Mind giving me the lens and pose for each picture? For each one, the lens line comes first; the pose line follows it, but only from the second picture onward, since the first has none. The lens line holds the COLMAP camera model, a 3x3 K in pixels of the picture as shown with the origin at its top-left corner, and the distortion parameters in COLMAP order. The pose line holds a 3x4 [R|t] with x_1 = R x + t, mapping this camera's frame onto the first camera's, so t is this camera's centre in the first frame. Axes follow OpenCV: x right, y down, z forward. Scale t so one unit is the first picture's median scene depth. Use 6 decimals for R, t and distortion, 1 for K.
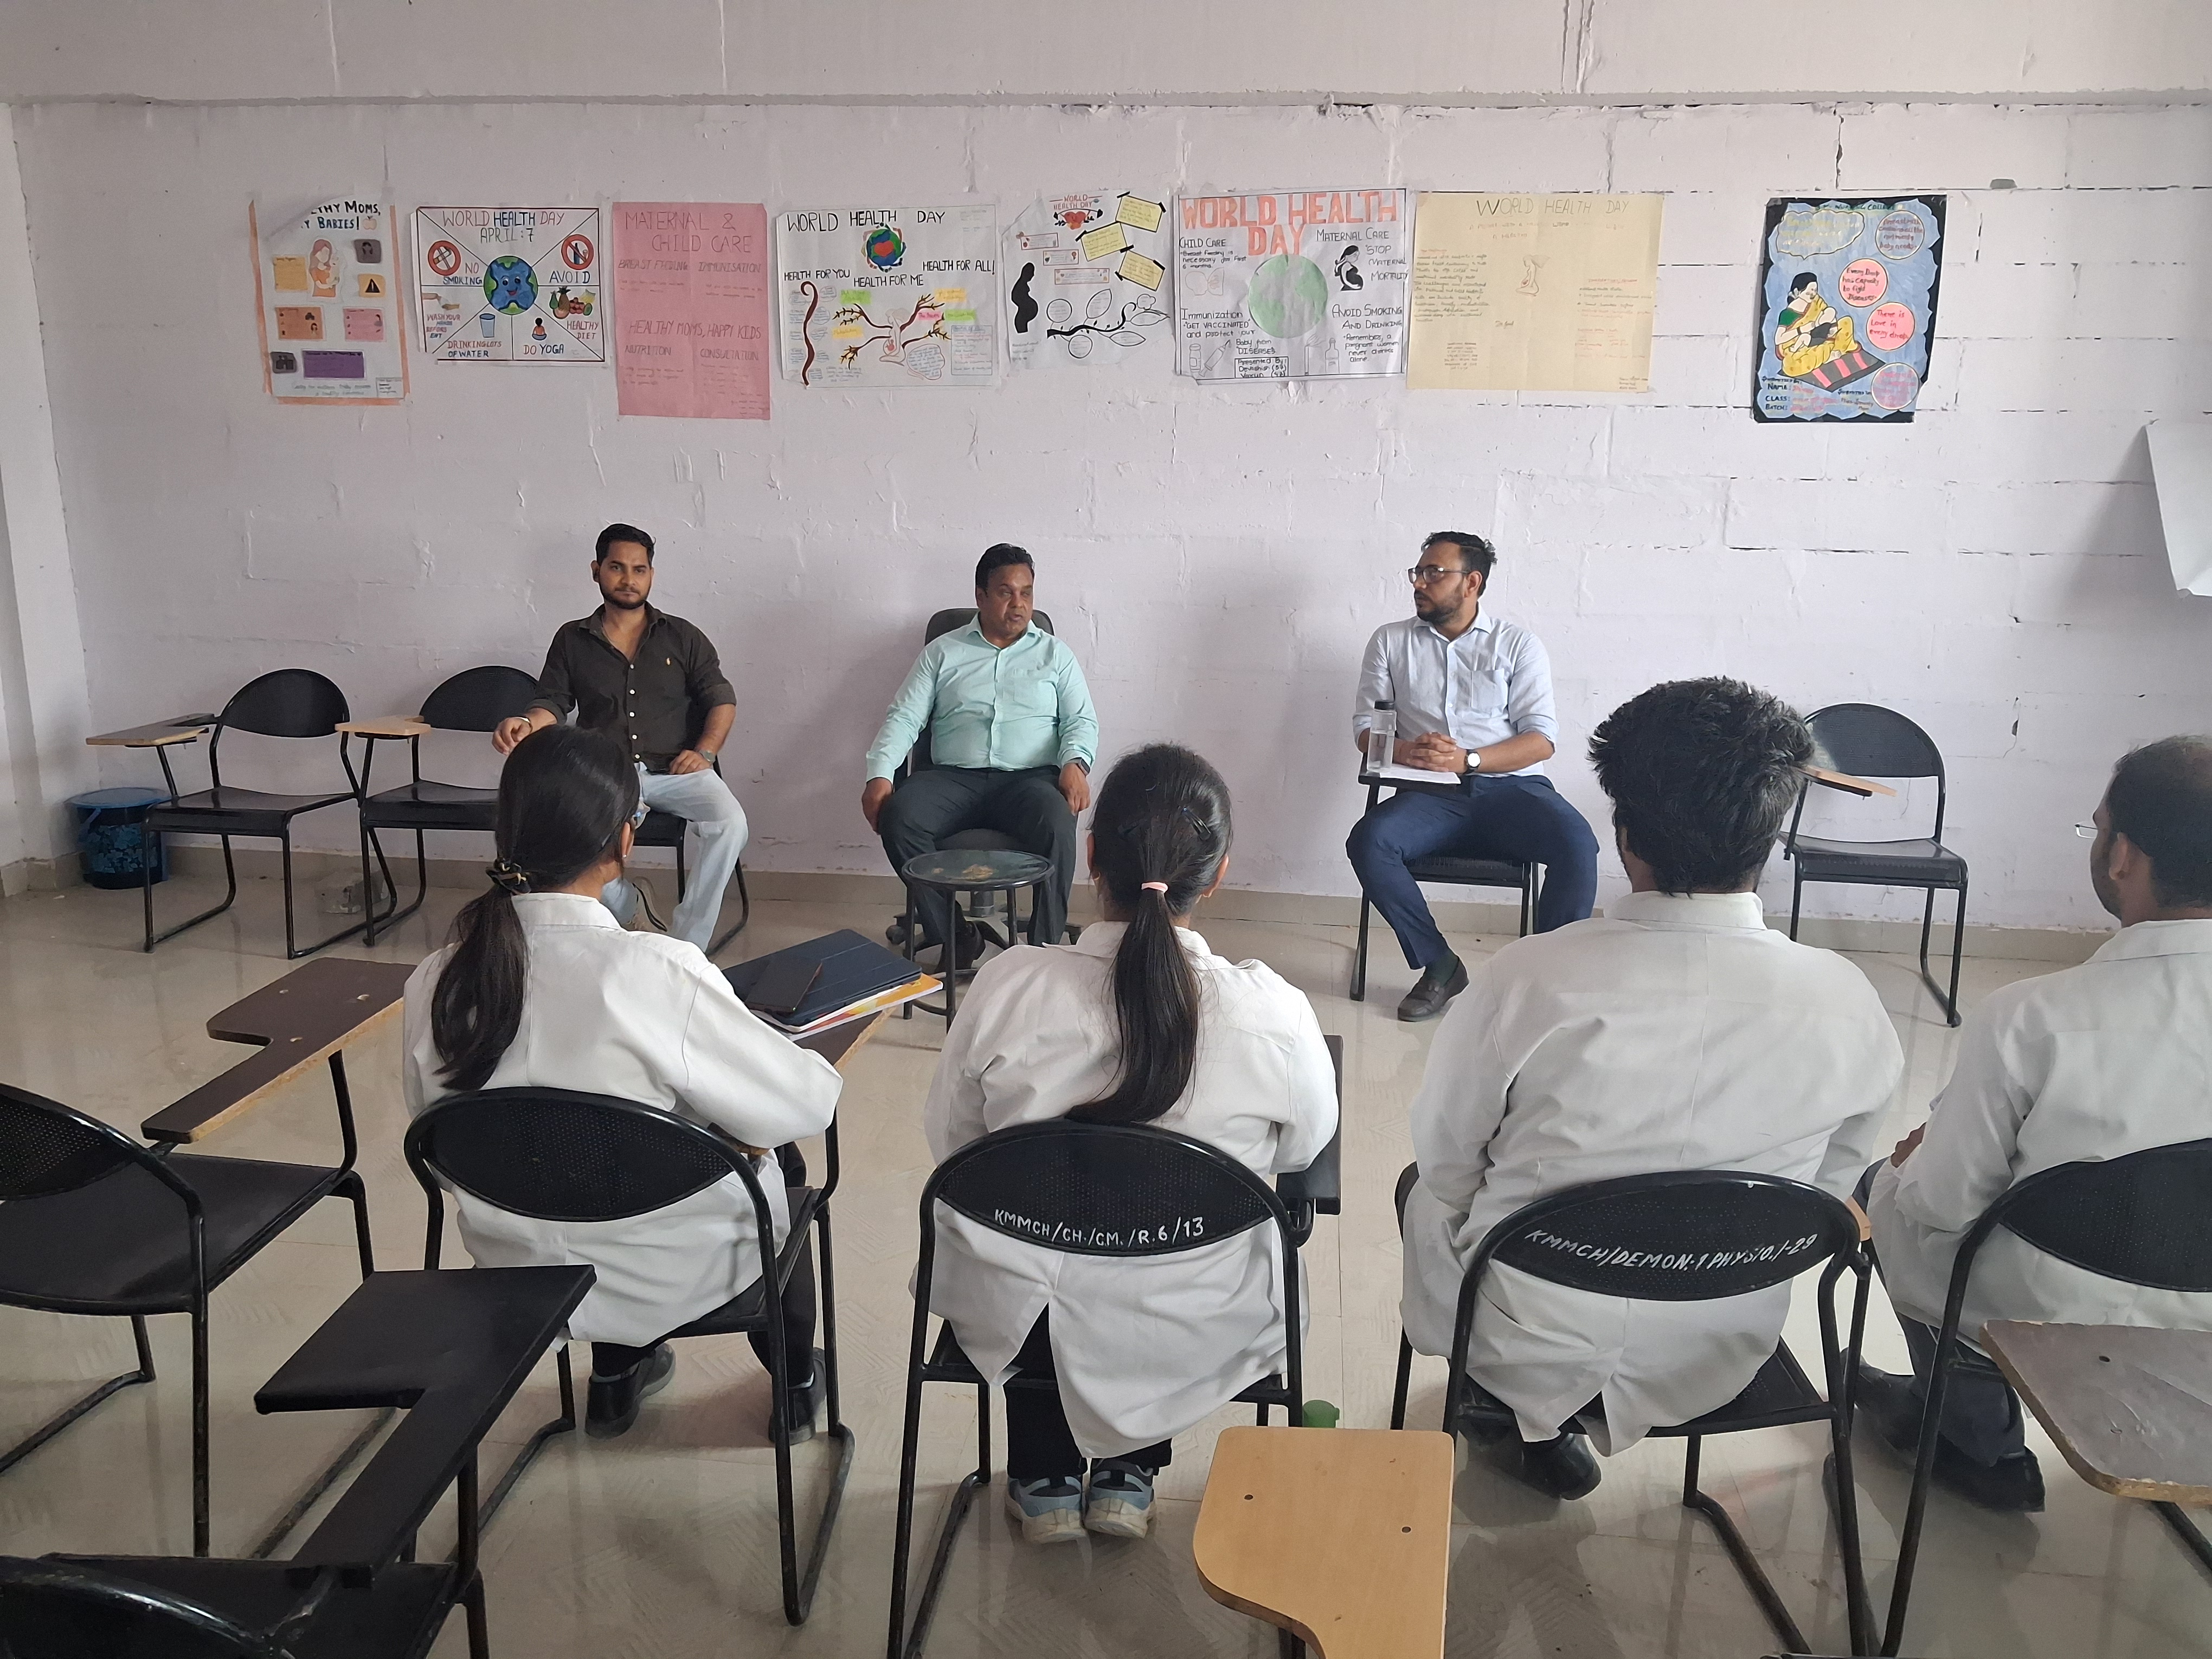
lens RADIAL K [[1769.5, 0, 845.0], [0, 1769.5, 831.9], [0, 0, 1]] dist [-0.118452, 0.295166]
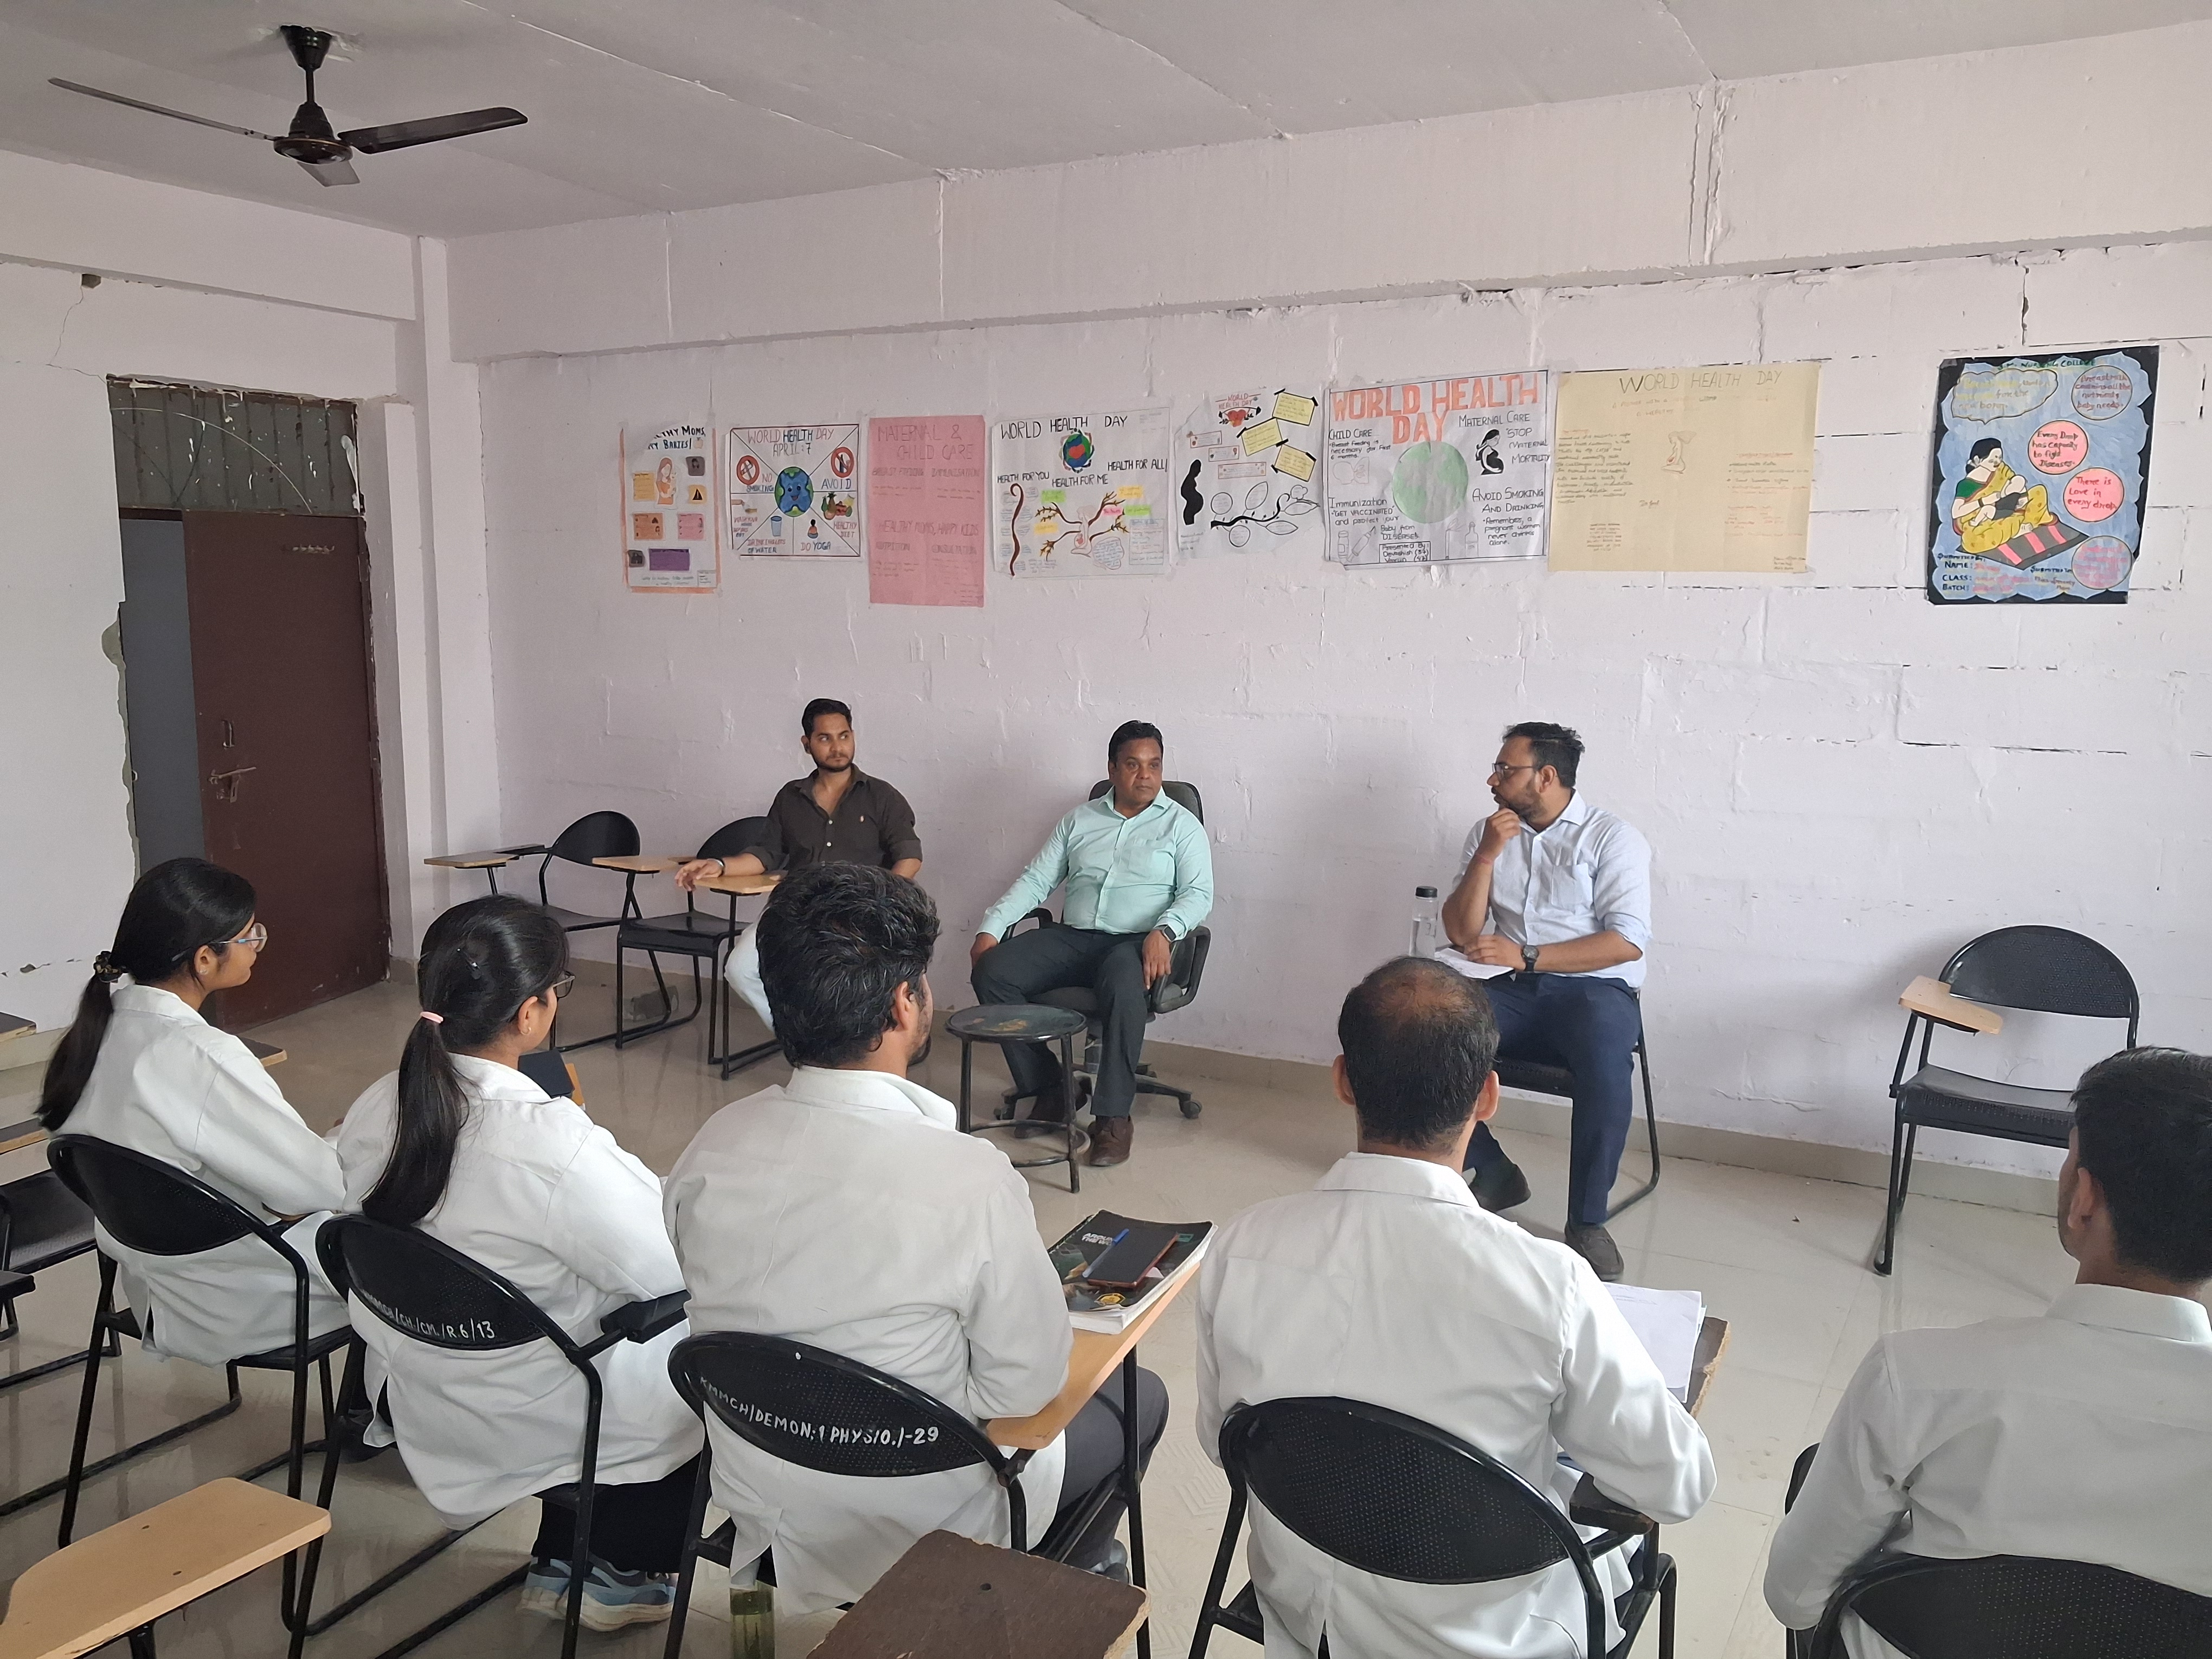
lens RADIAL K [[1730.2, 0, 1111.8], [0, 1730.2, 829.5], [0, 0, 1]] dist [0.000298, 0.307000]
pose [[0.925312, 0.046283, -0.376371, 0.465174], [-0.081631, 0.993565, -0.078511, -0.016235], [0.370315, 0.103371, 0.923137, 0.038197]]
